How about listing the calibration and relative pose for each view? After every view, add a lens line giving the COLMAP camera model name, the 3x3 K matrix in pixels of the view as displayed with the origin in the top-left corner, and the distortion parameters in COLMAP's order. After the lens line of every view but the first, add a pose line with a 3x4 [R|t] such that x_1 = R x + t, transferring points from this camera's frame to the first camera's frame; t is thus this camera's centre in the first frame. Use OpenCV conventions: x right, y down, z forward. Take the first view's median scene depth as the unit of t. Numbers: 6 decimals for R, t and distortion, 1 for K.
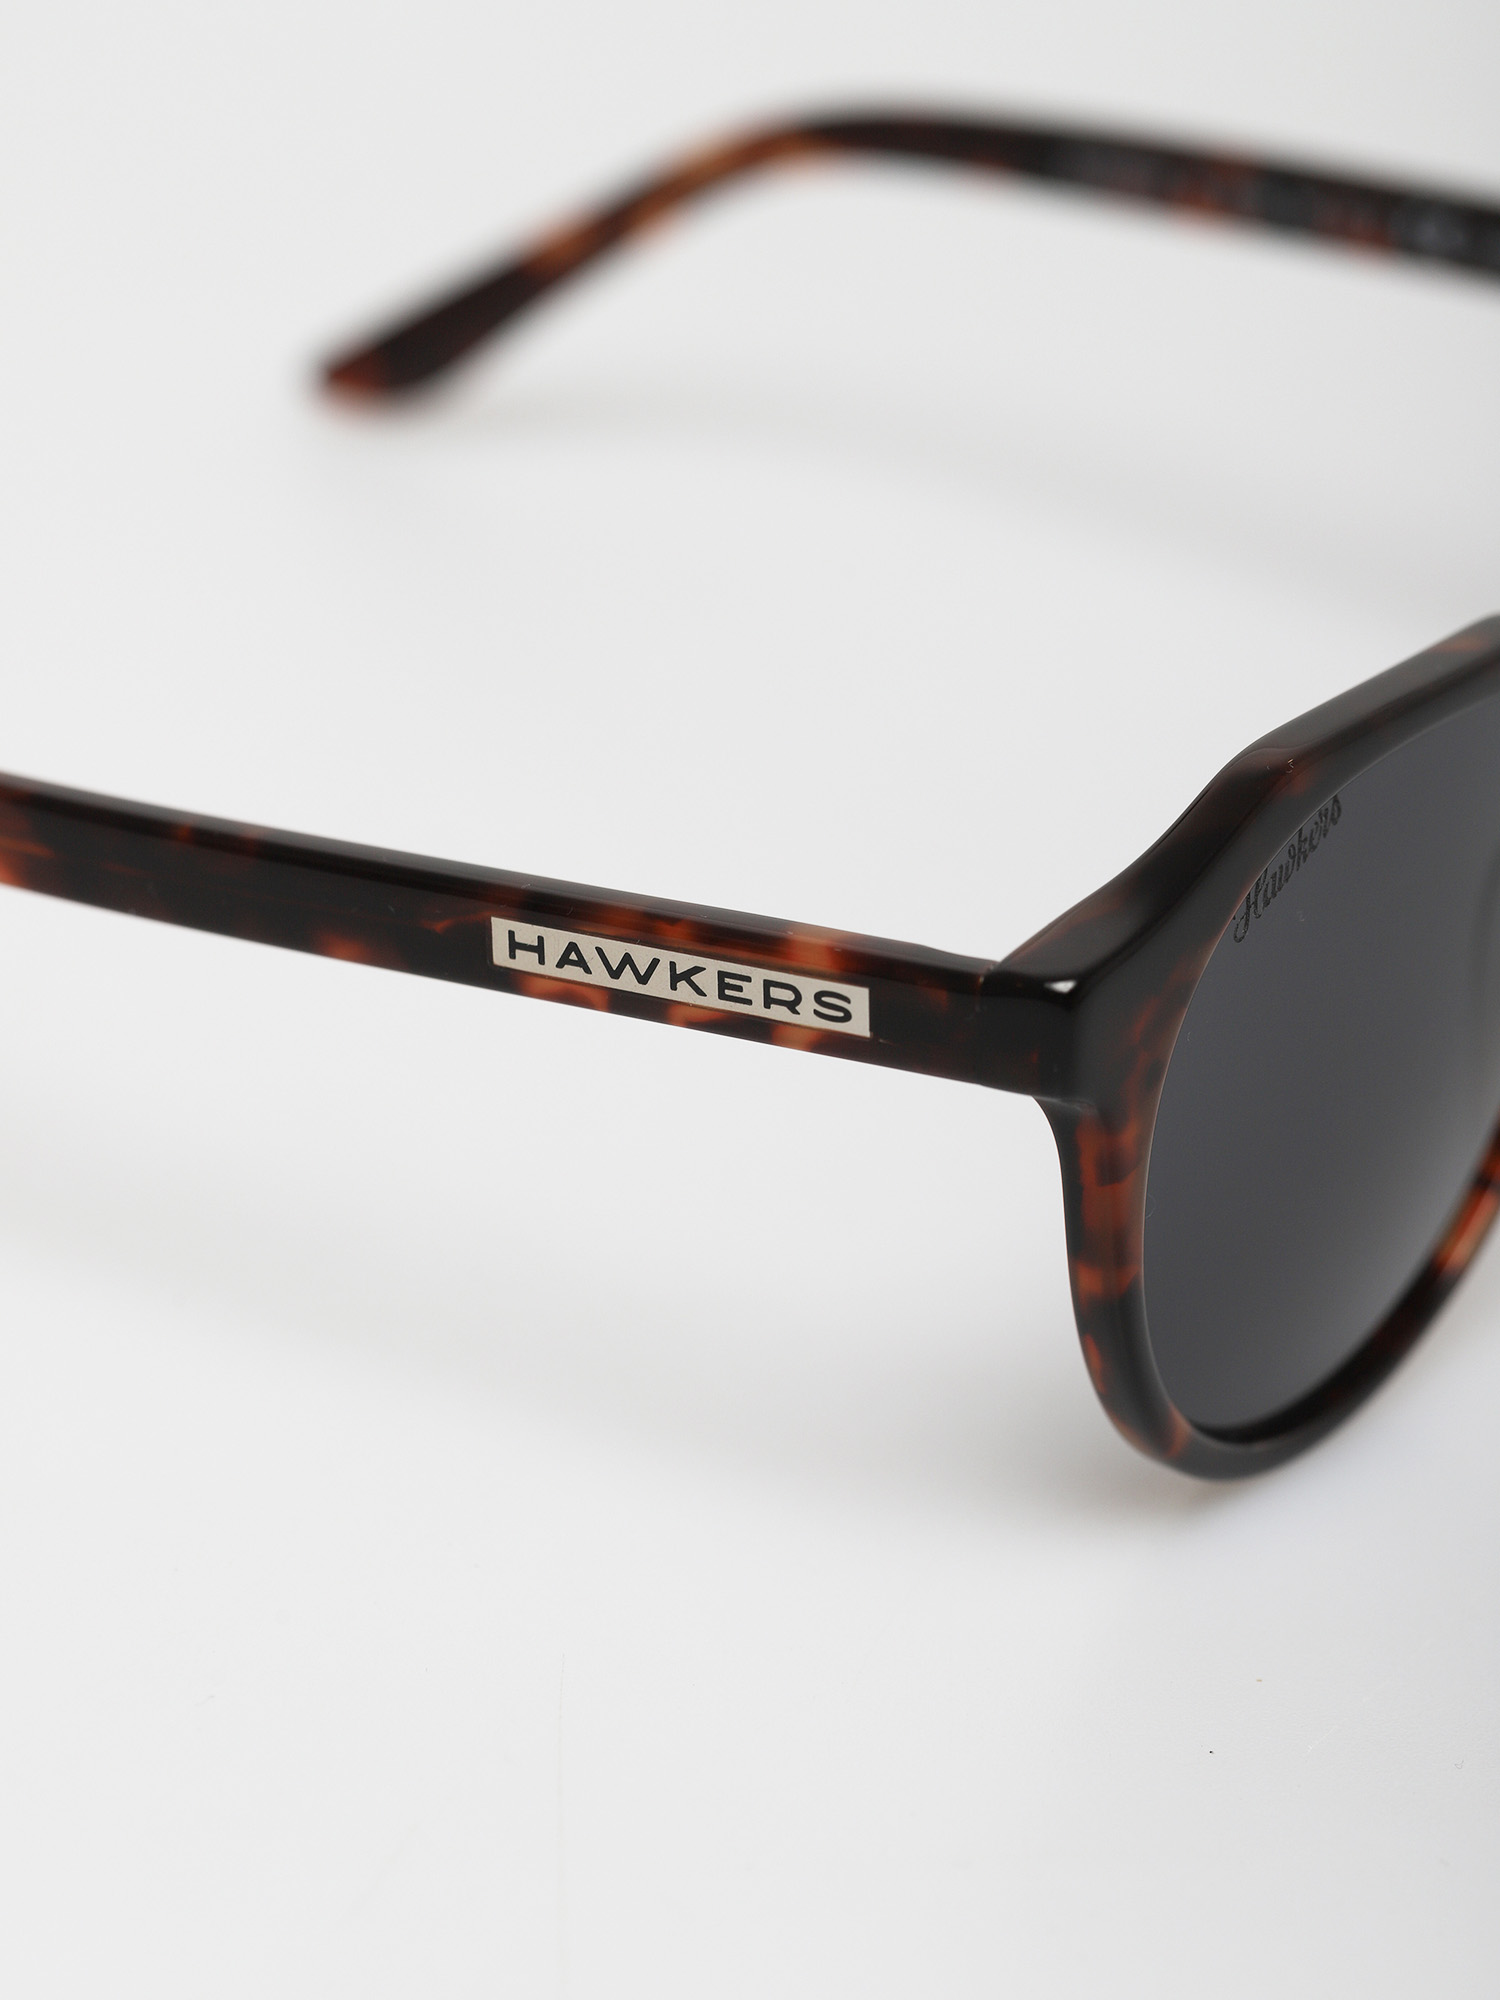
lens RADIAL K [[8688.0, 0, 746.7], [0, 8688.0, 1001.3], [0, 0, 1]] dist [0.352295, 0.000000]
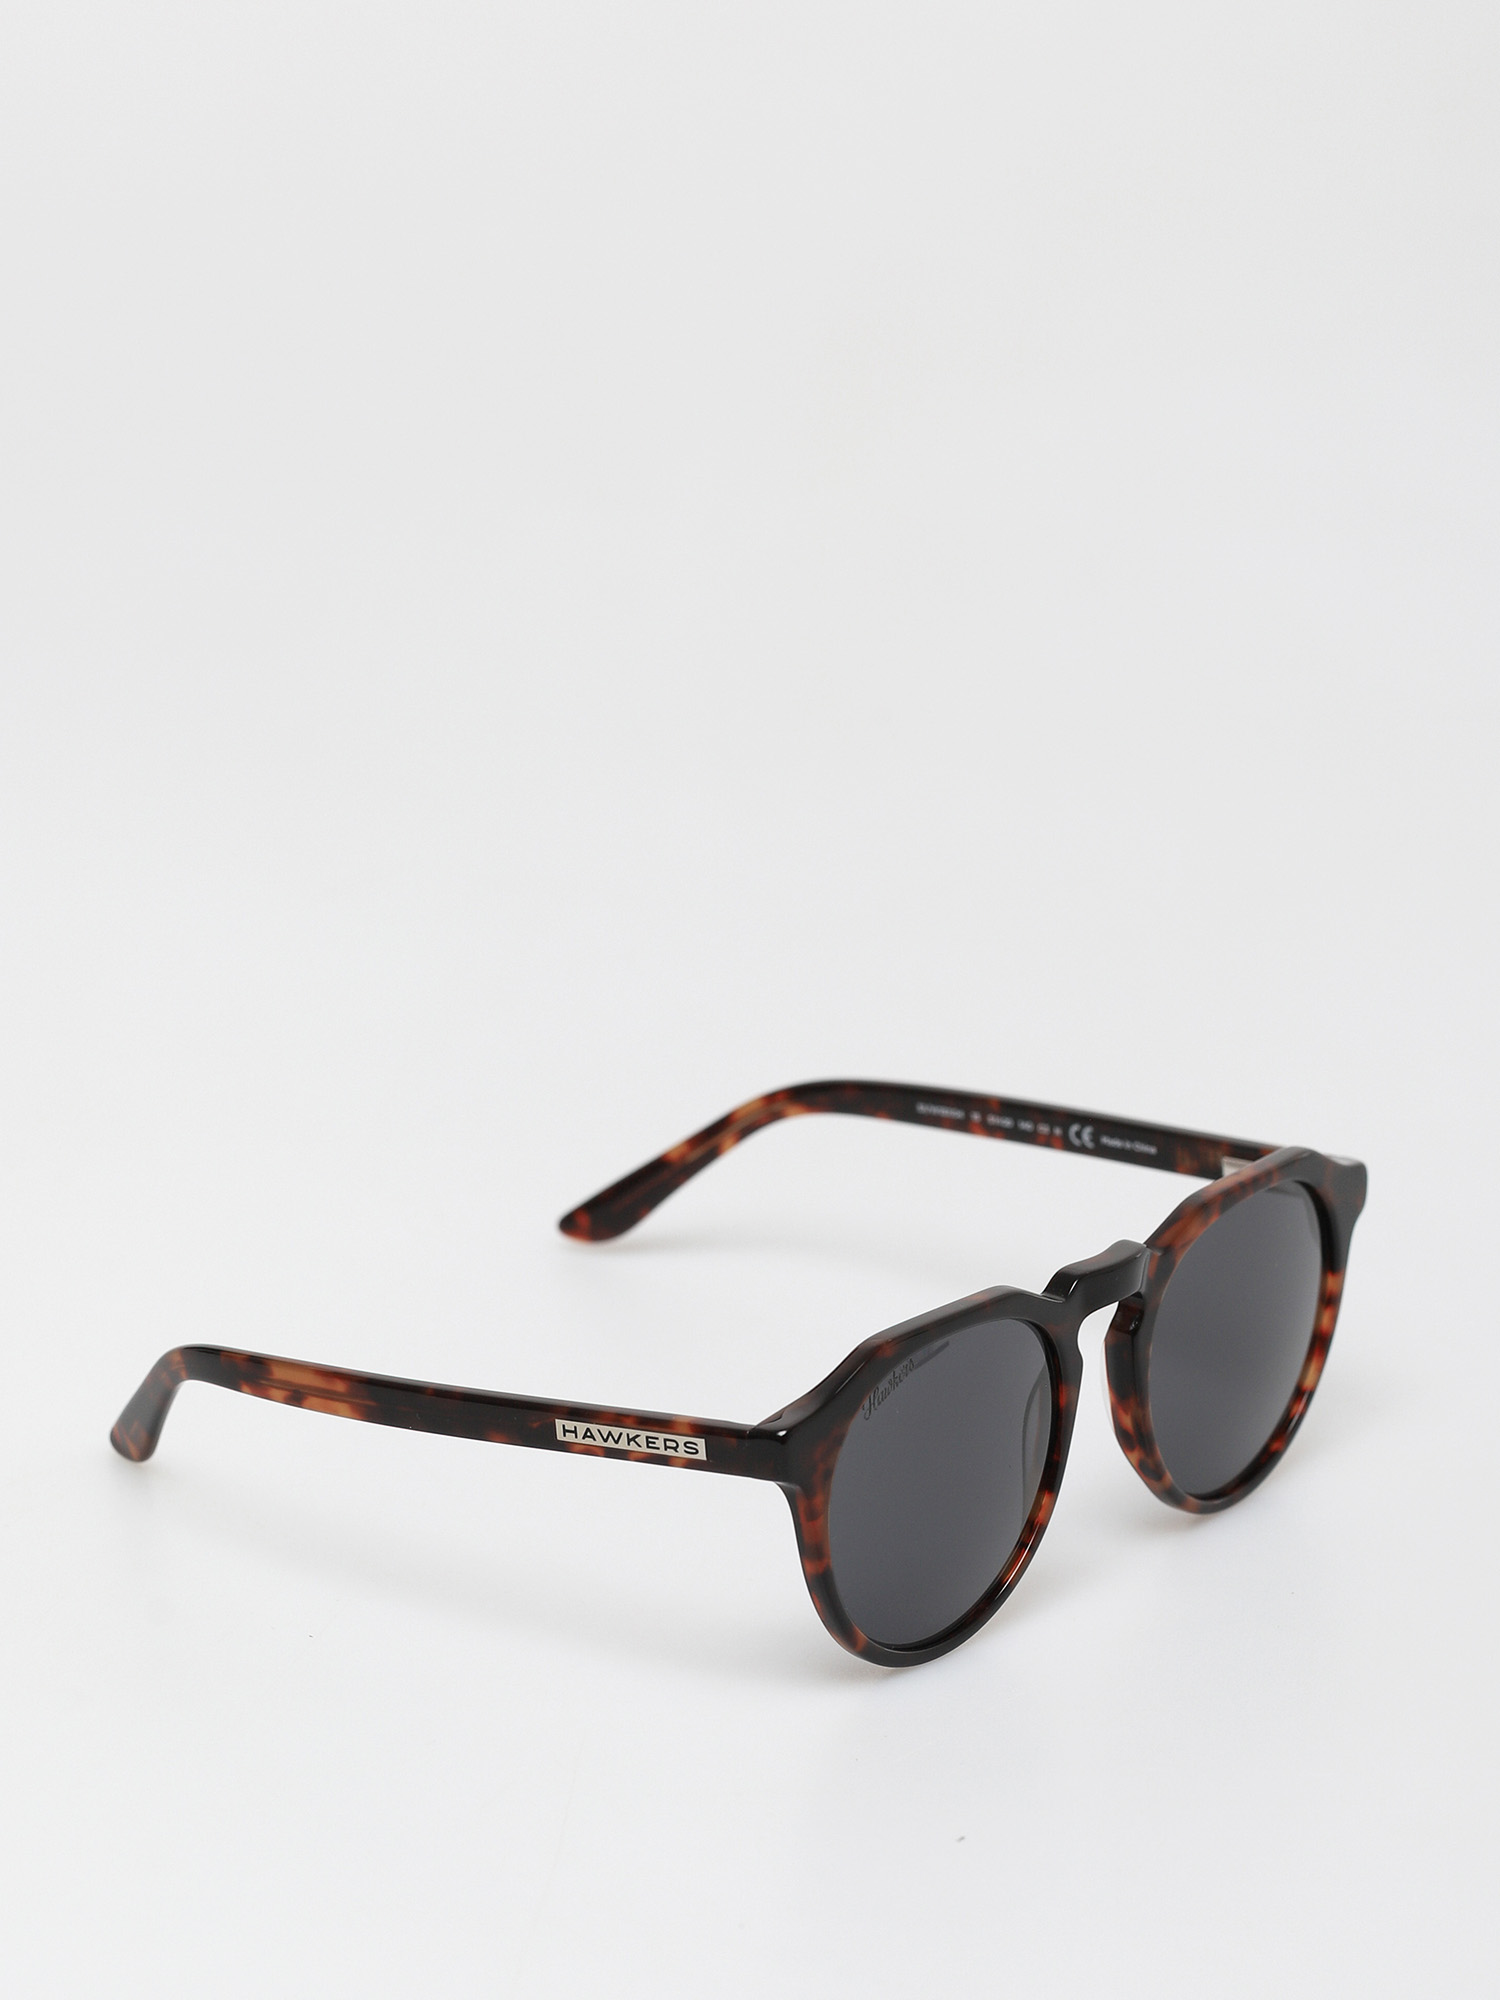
lens RADIAL K [[8688.0, 0, 749.9], [0, 8688.0, 999.9], [0, 0, 1]] dist [0.352295, 0.000000]
pose [[0.995828, -0.032163, -0.085390, 0.231491], [0.021885, 0.992691, -0.118680, 0.160638], [0.088583, 0.116316, 0.989254, -1.366530]]
